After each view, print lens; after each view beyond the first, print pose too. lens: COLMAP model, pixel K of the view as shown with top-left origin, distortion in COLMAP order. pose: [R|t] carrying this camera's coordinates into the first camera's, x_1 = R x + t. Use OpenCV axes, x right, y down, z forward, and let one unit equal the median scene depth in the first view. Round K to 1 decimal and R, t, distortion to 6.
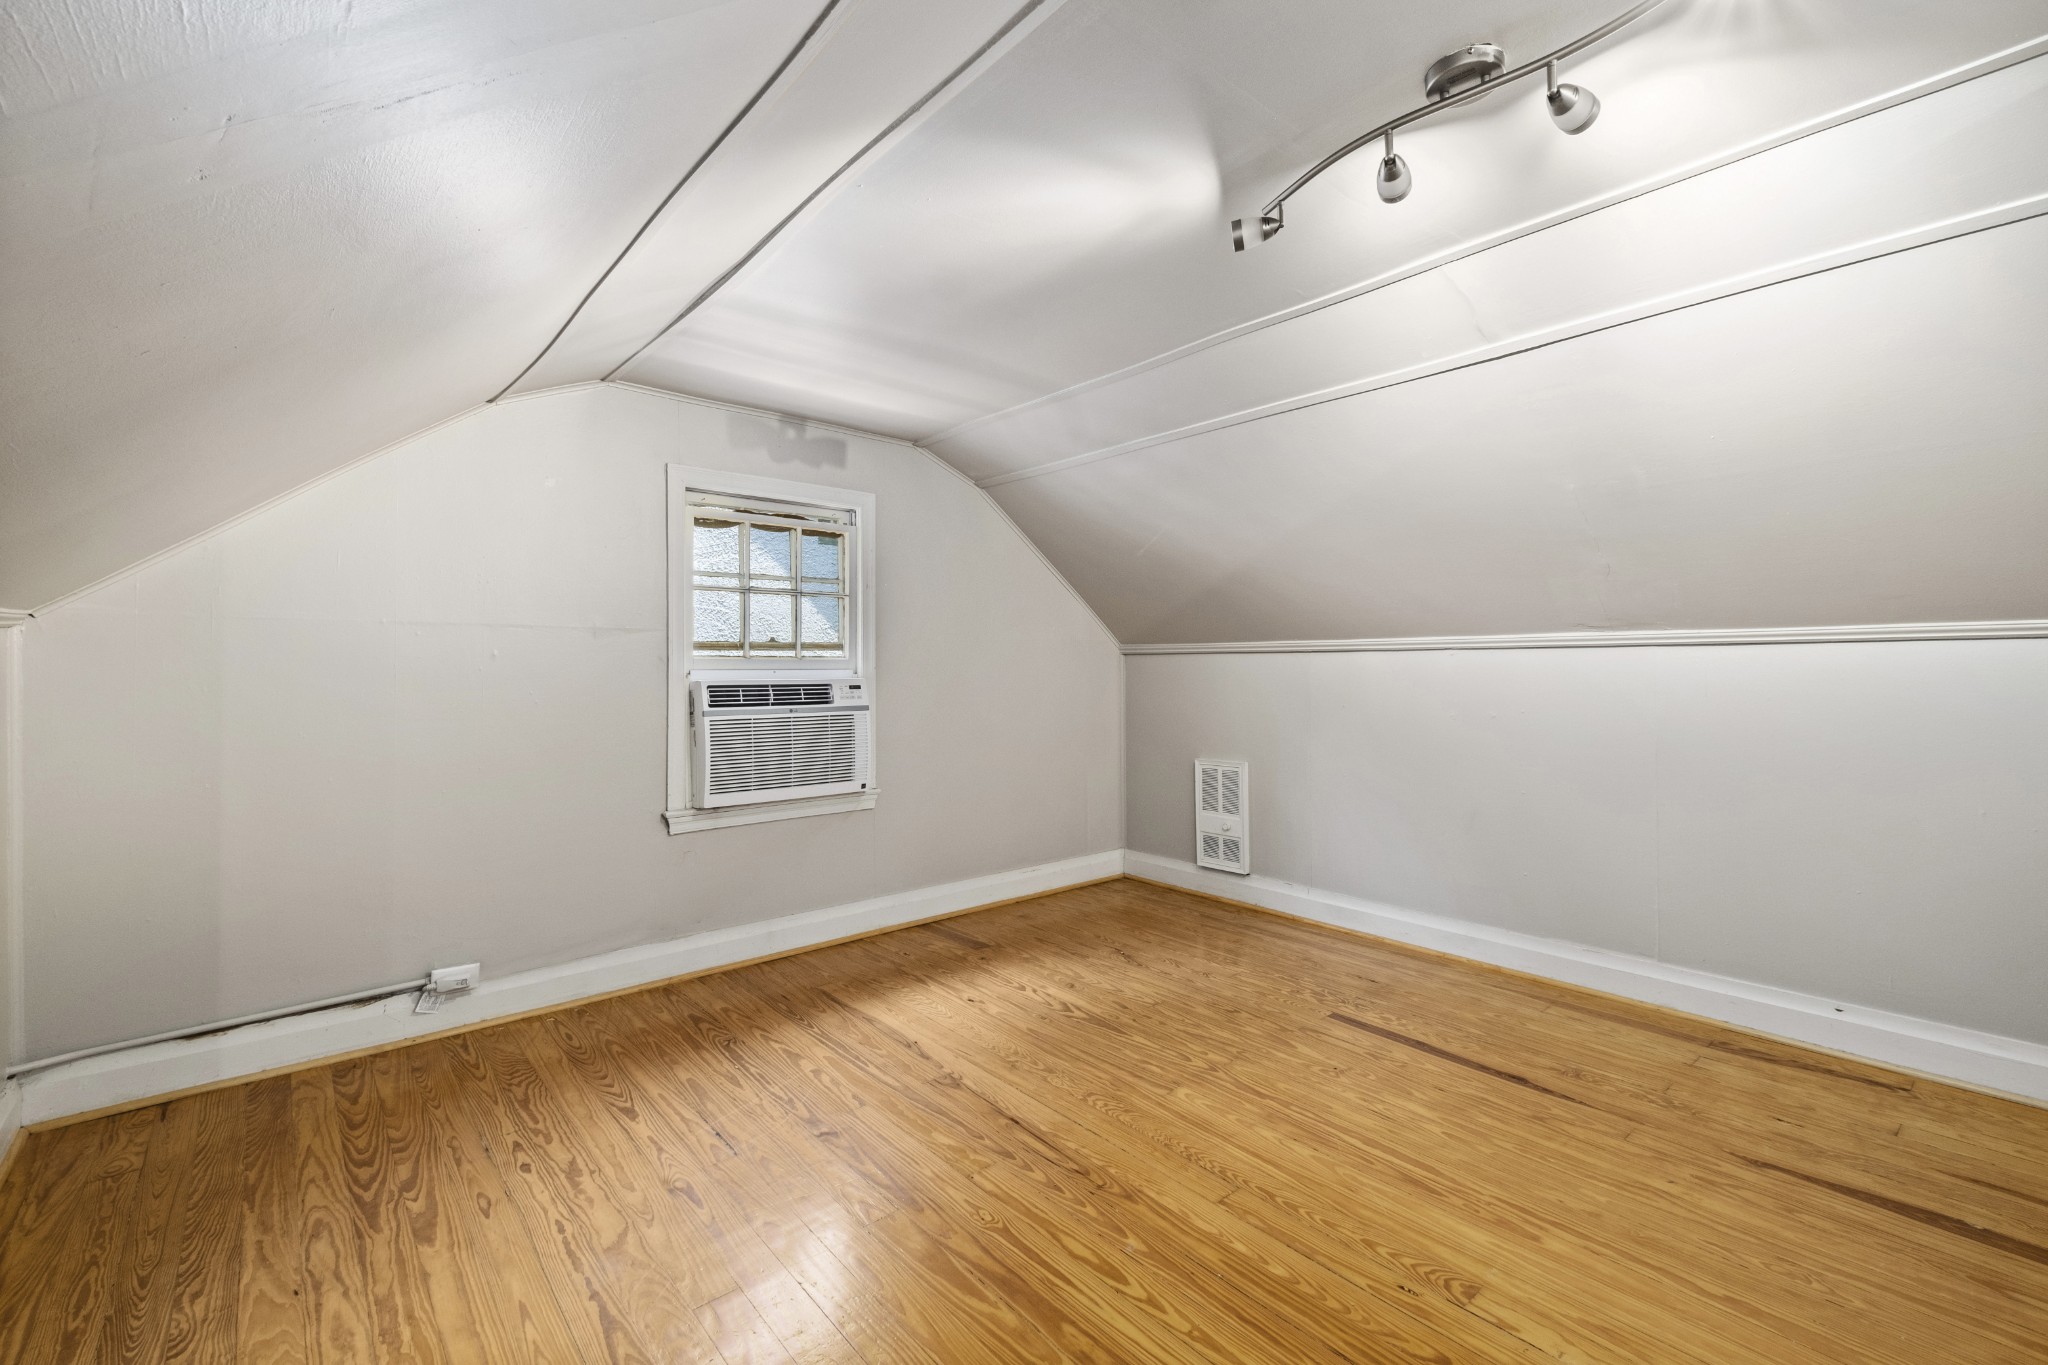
lens RADIAL K [[866.1, 0, 1023.7], [0, 866.1, 674.4], [0, 0, 1]] dist [0.000020, 0.000007]
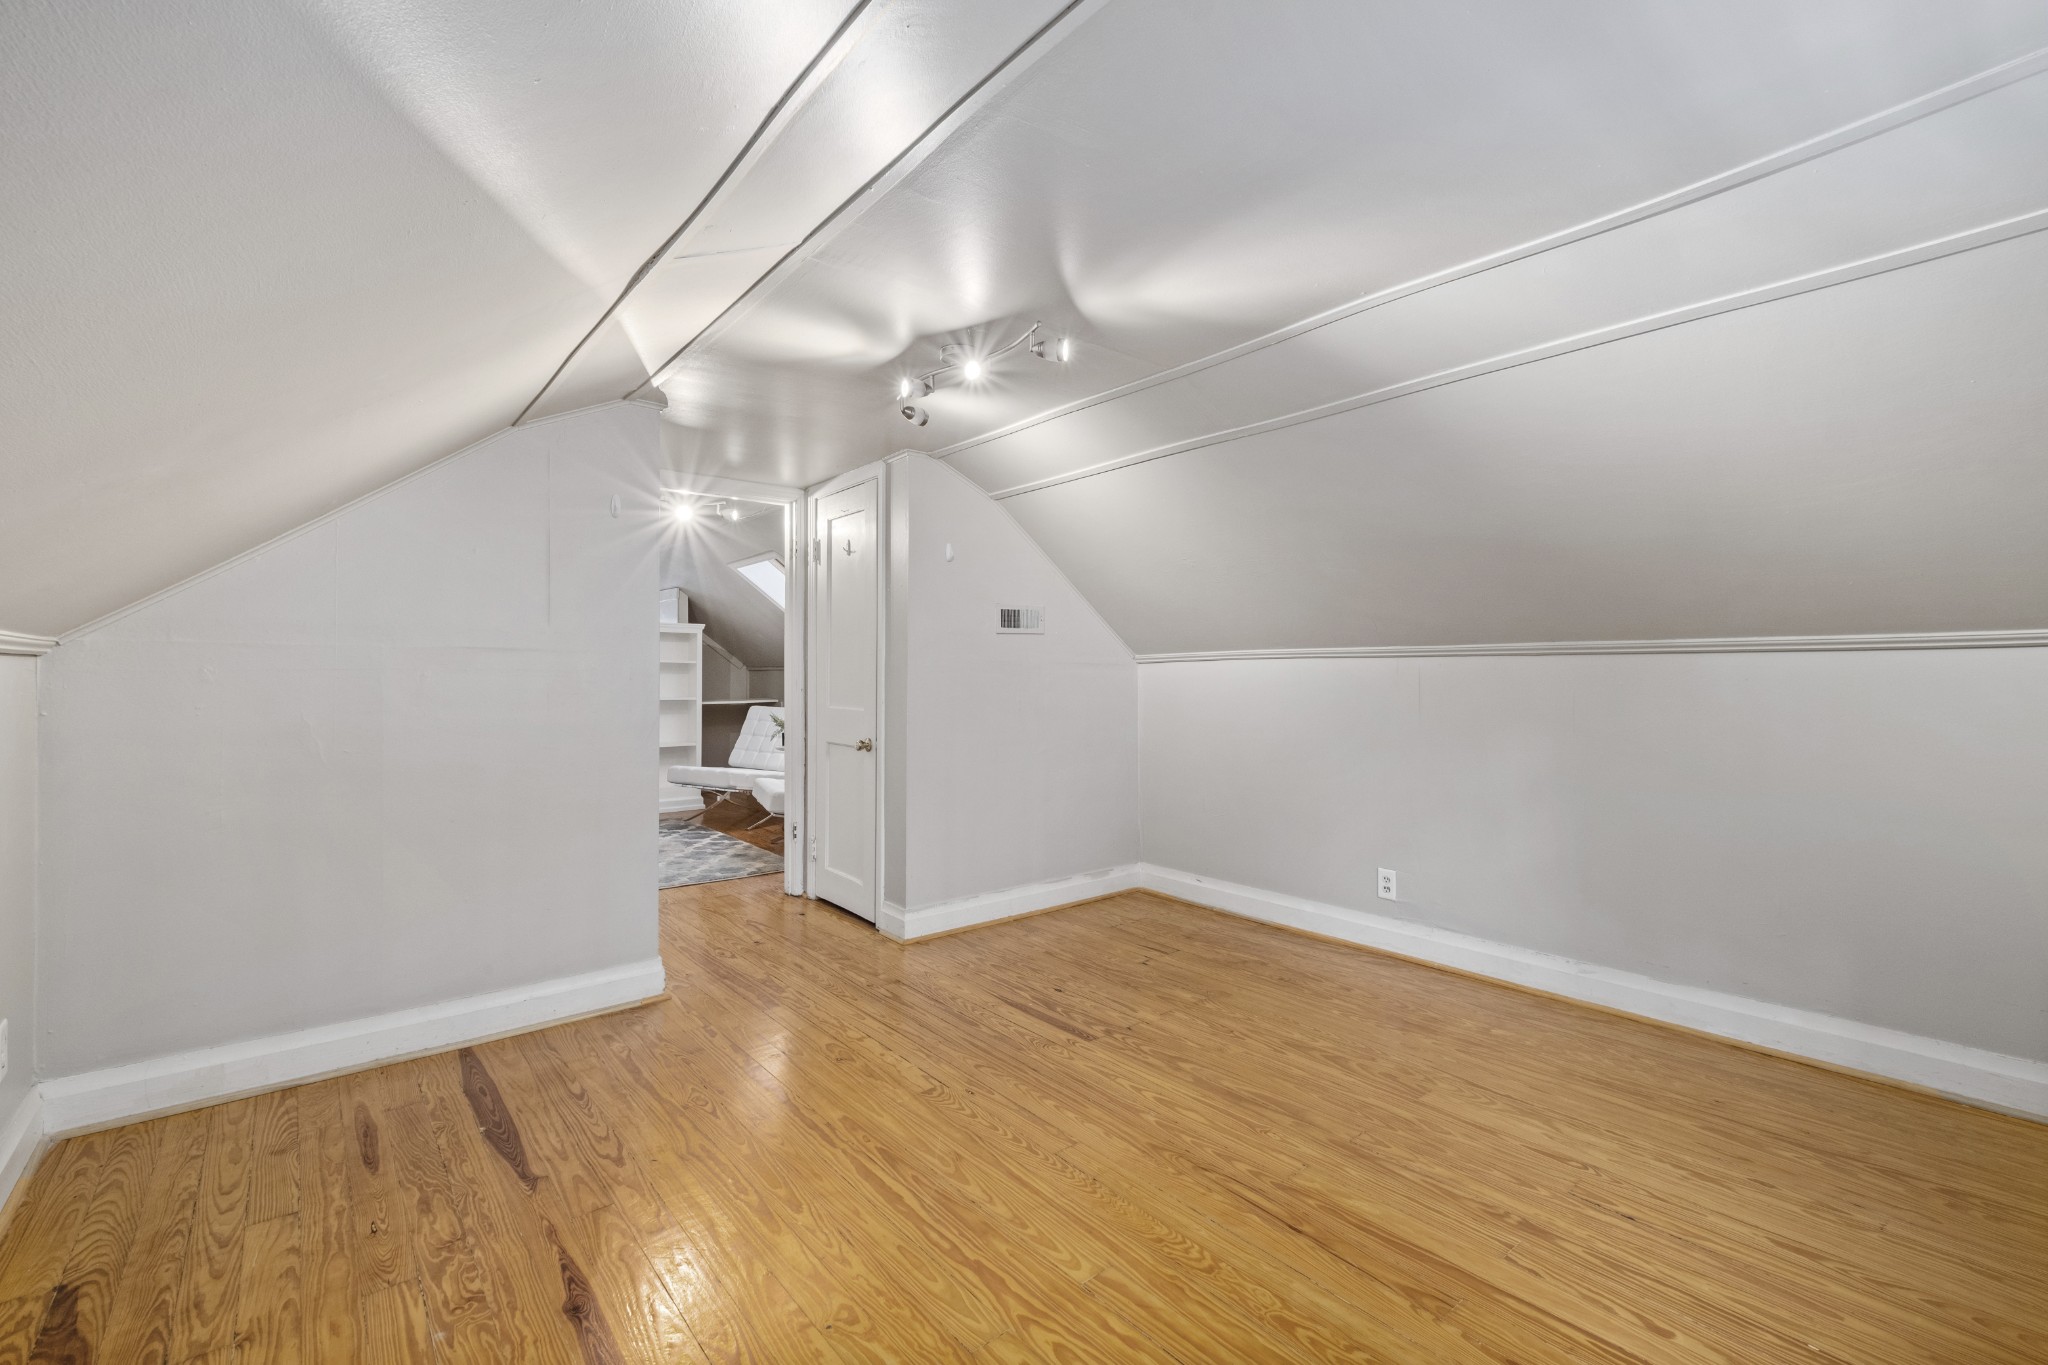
lens RADIAL K [[866.1, 0, 1024.4], [0, 866.1, 679.3], [0, 0, 1]] dist [0.000020, 0.000007]
pose [[-0.999841, 0.007092, 0.016372, 0.253749], [0.007293, 0.999898, 0.012273, -0.026696], [-0.016283, 0.012390, -0.999791, 2.009506]]
